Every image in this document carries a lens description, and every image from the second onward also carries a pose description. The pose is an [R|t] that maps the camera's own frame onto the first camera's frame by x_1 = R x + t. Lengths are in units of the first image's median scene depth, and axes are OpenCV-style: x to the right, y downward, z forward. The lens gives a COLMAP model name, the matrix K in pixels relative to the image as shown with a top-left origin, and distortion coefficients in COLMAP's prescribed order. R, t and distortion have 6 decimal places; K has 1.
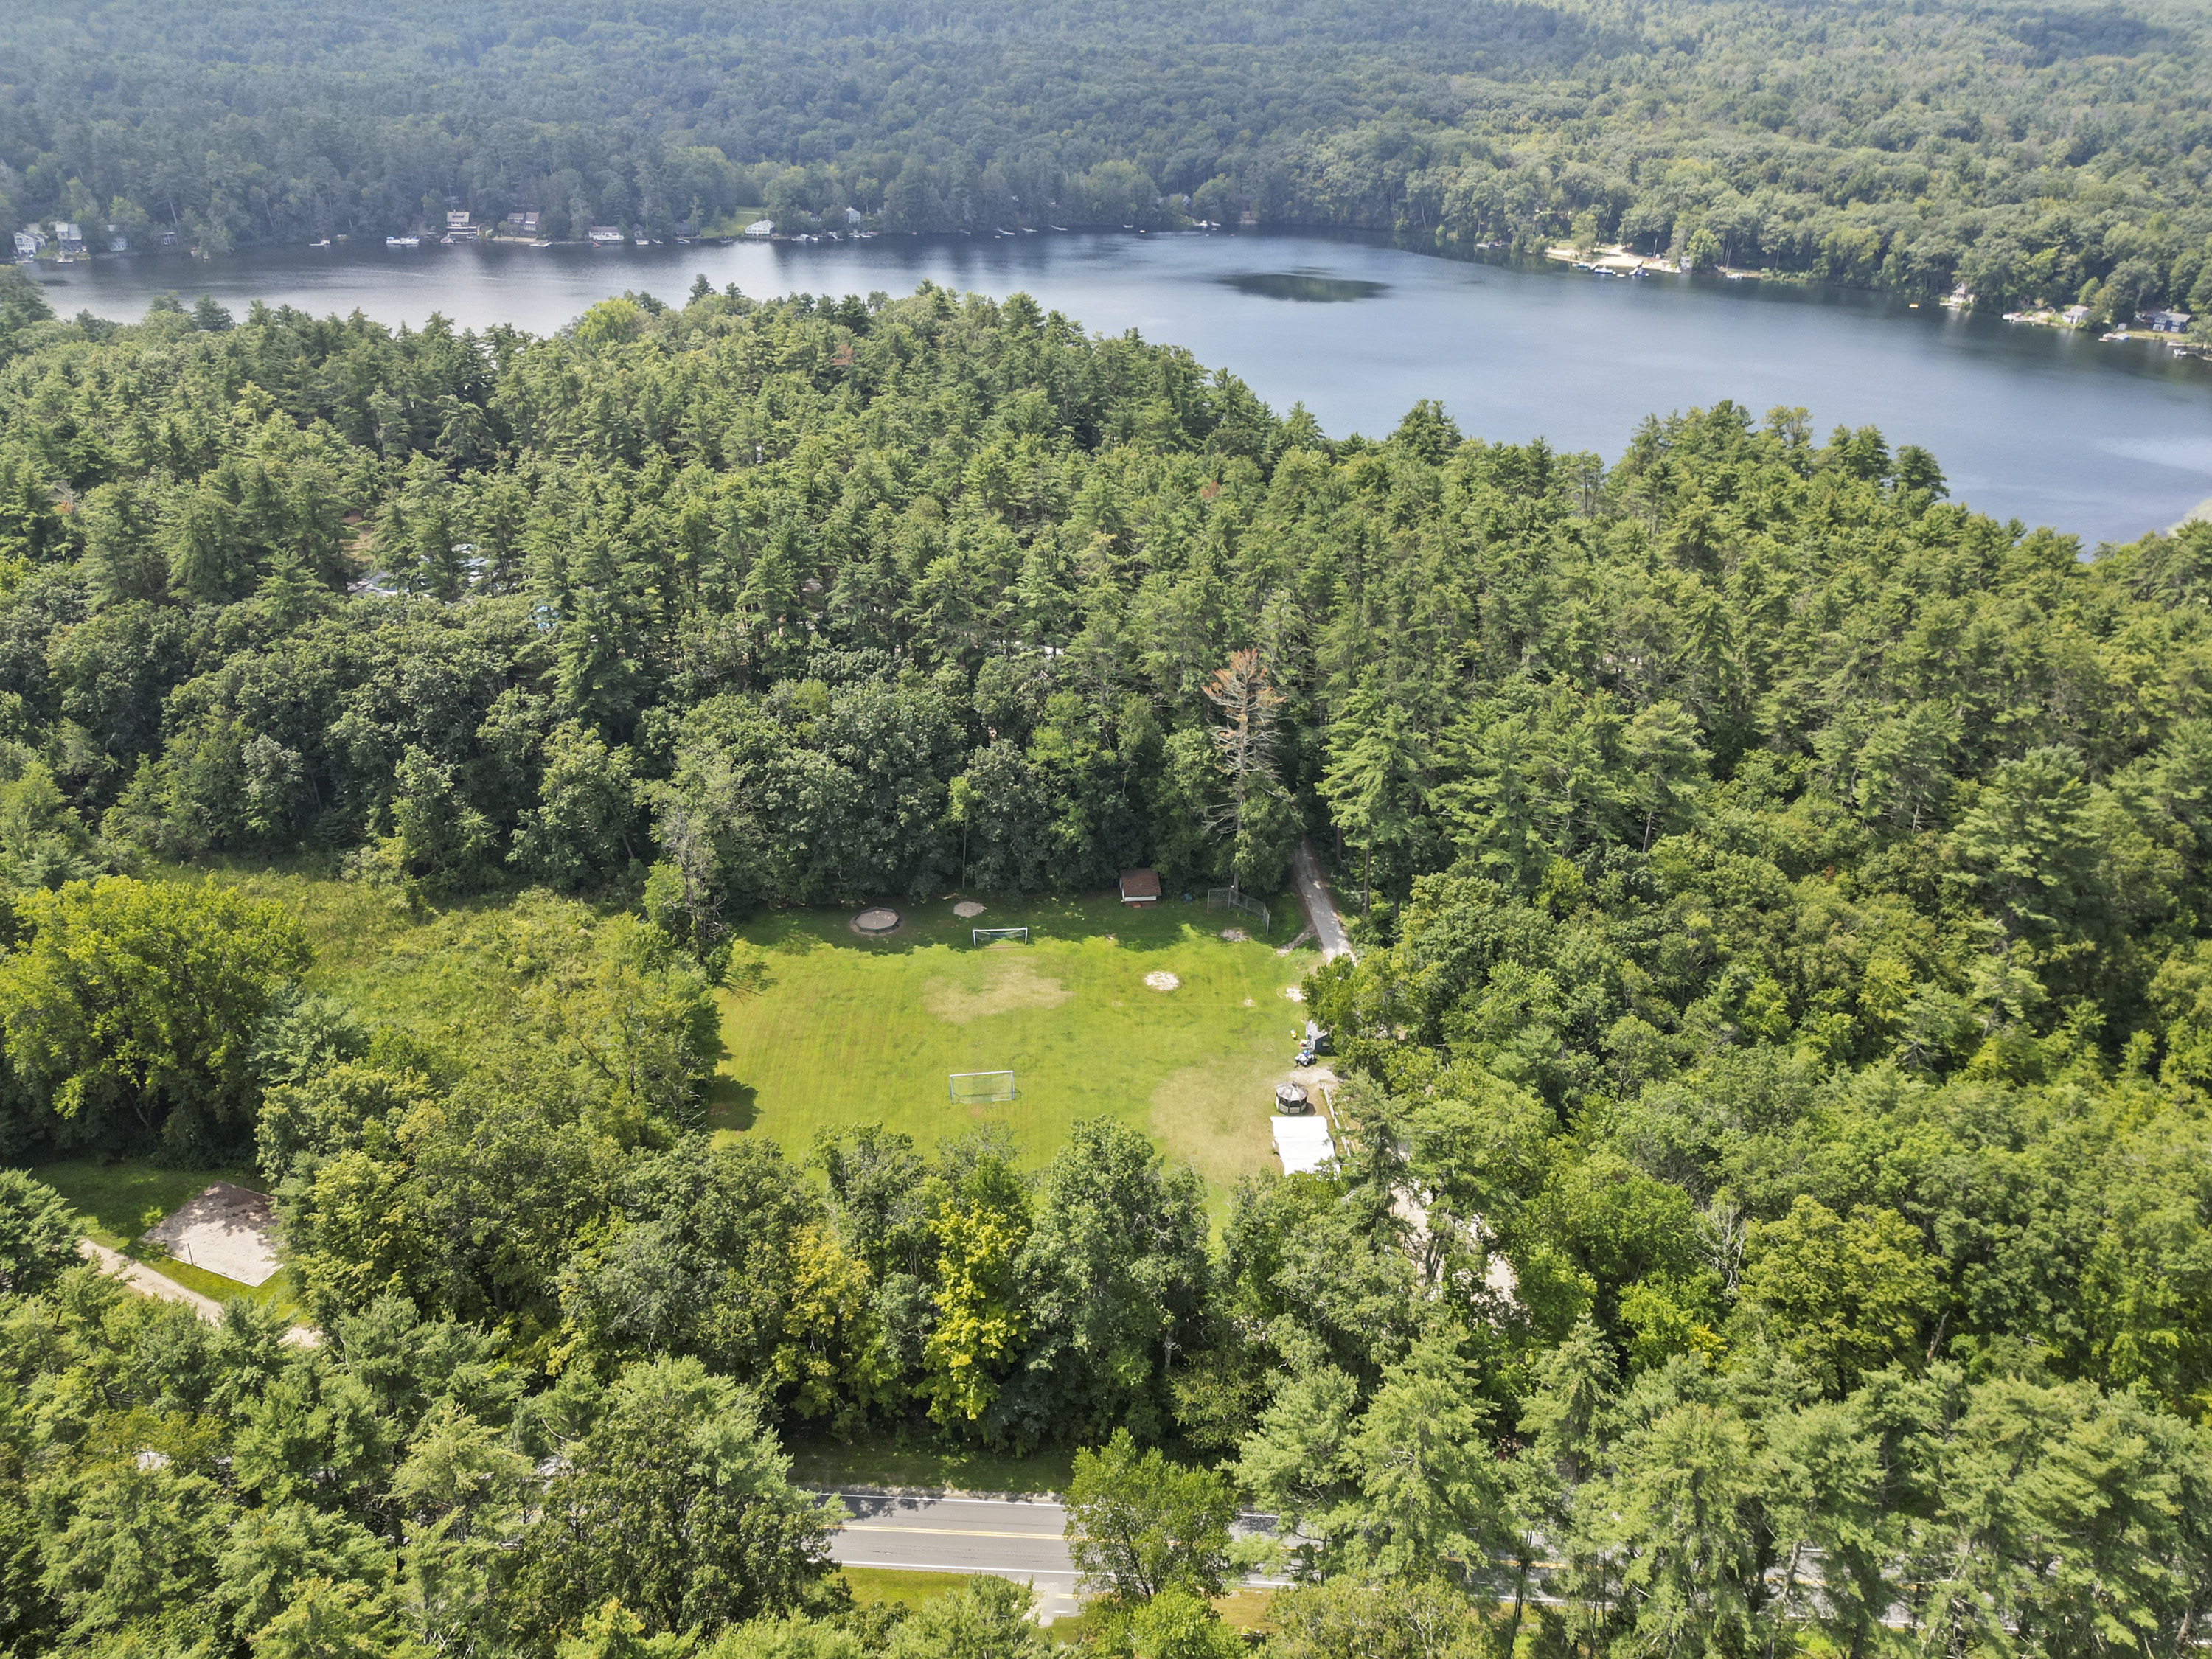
lens RADIAL K [[1575.9, 0, 1097.4], [0, 1575.9, 745.5], [0, 0, 1]] dist [0.070409, -0.068696]
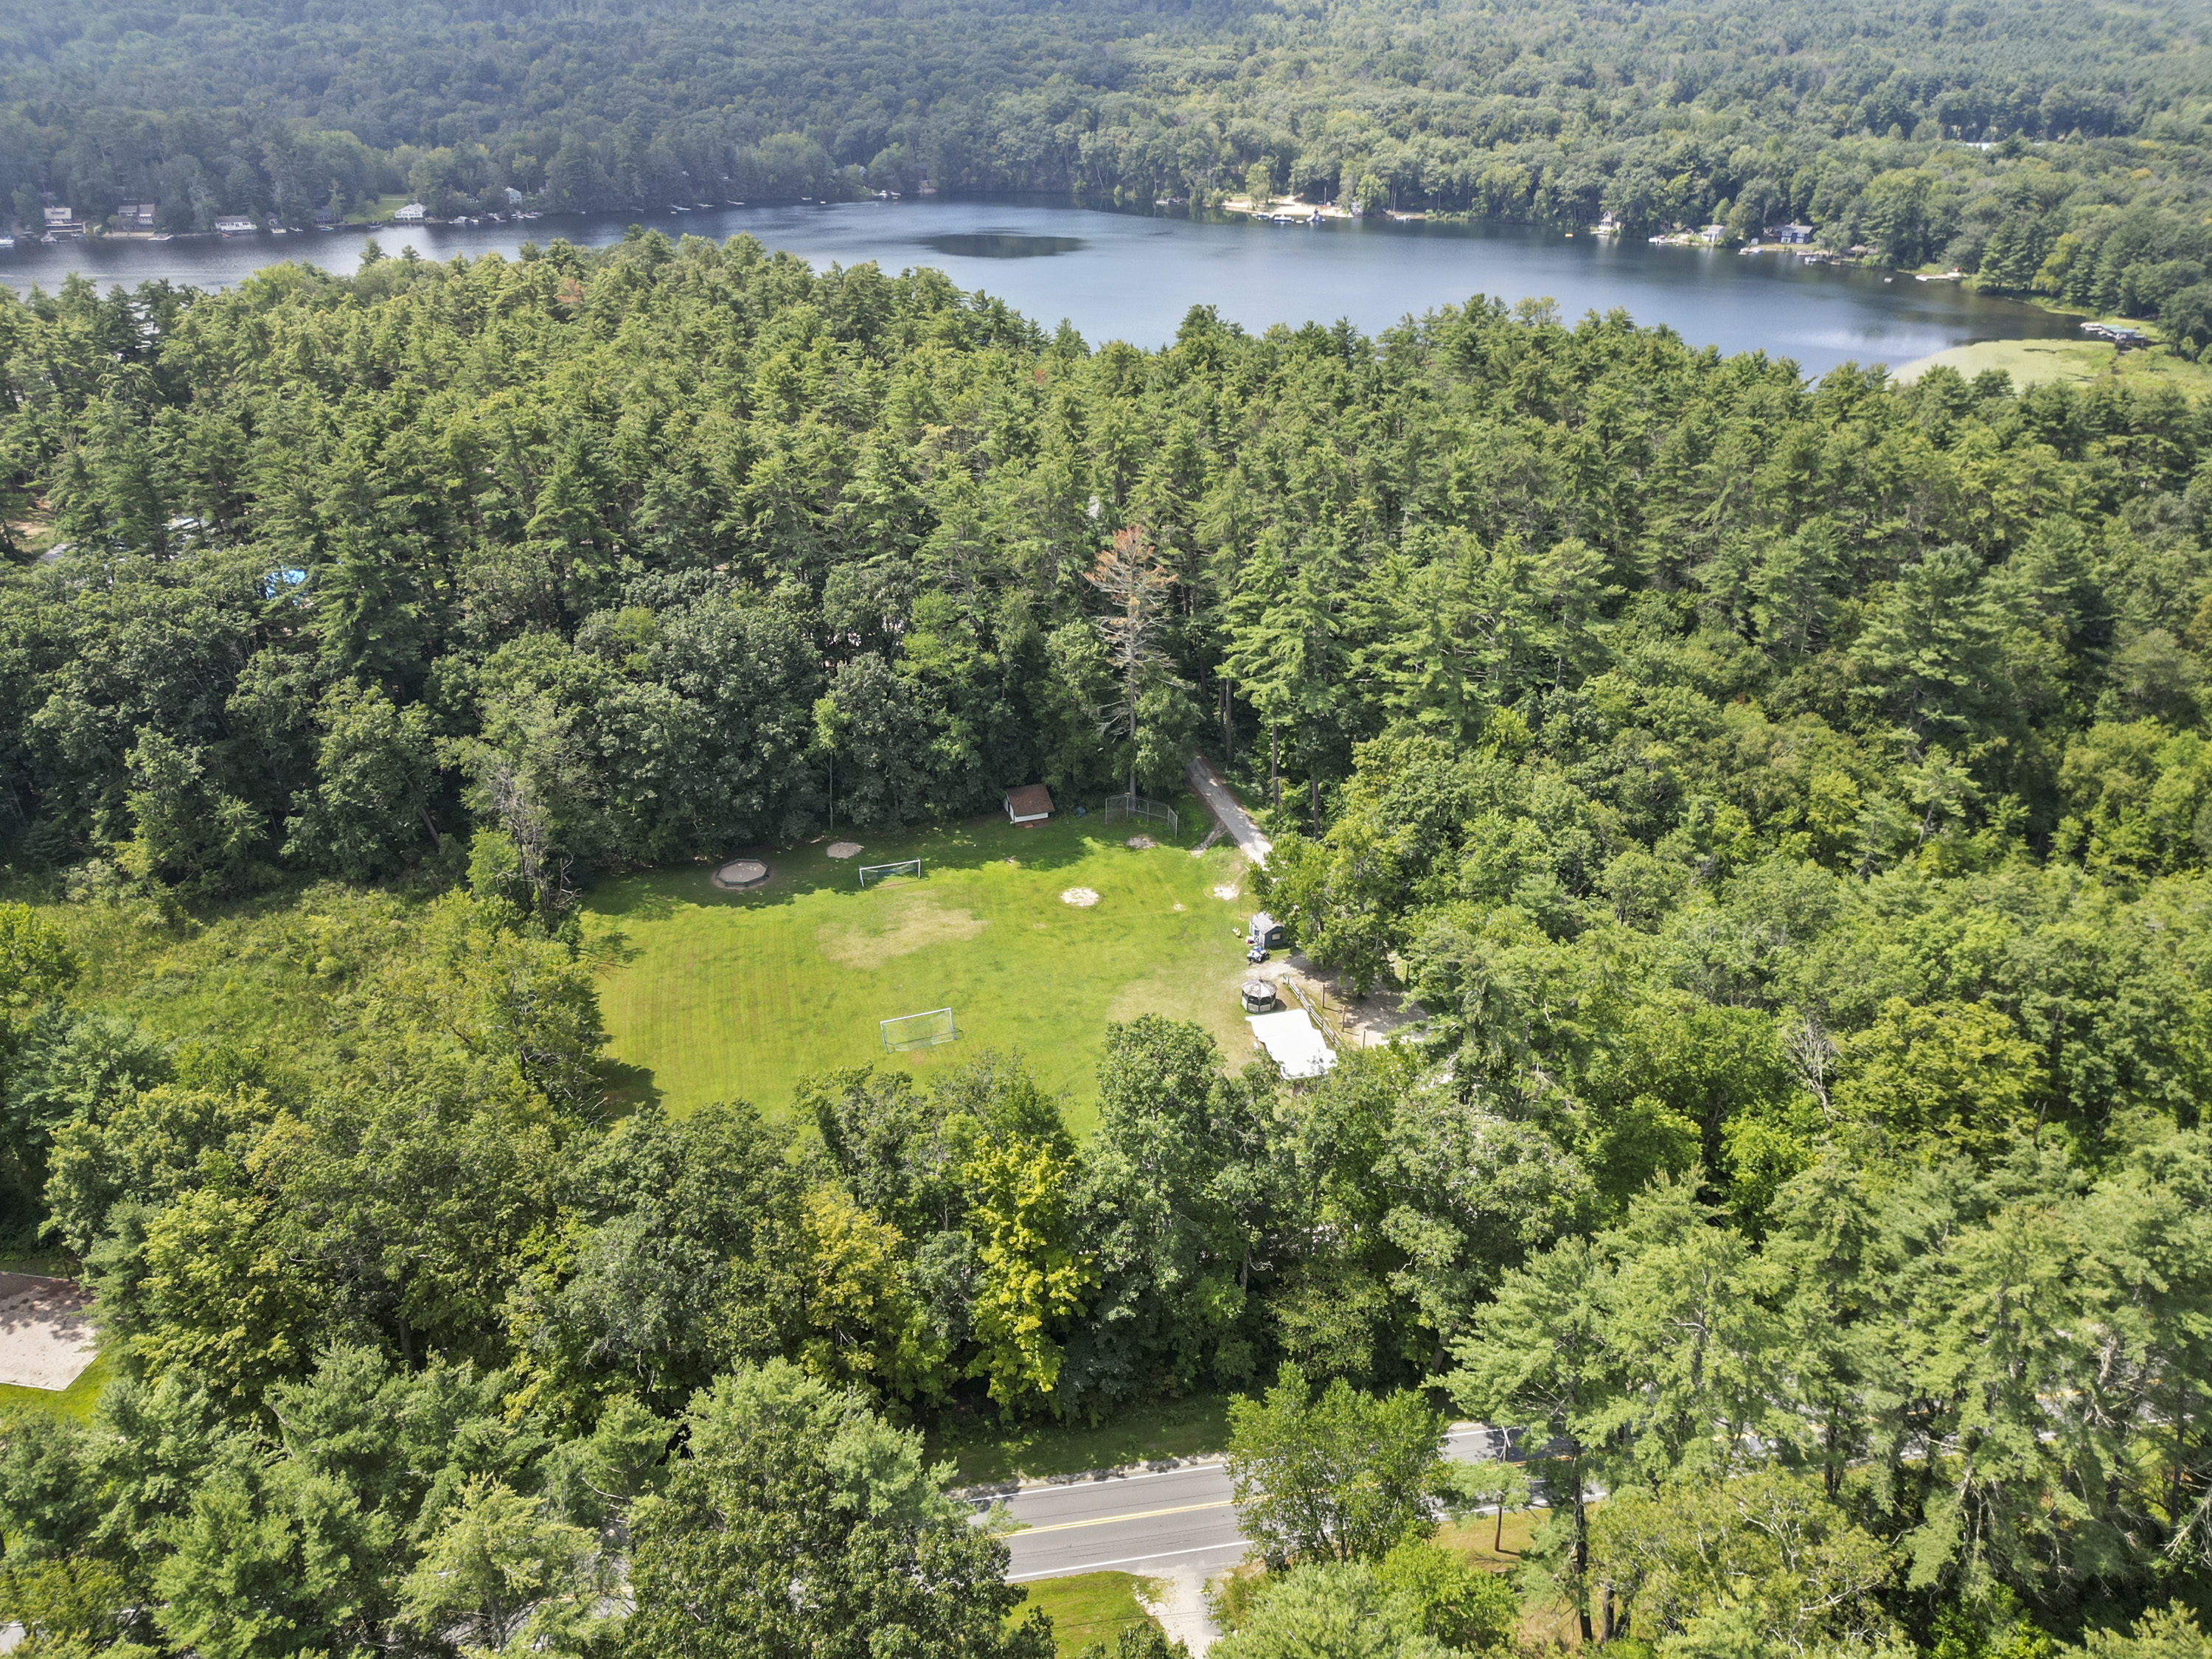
lens RADIAL K [[1575.9, 0, 1097.4], [0, 1575.9, 745.5], [0, 0, 1]] dist [0.070409, -0.068696]
pose [[0.980224, -0.105914, 0.167163, -0.089825], [0.103377, 0.994357, 0.023830, 0.041615], [-0.168743, -0.006078, 0.985641, 0.104950]]
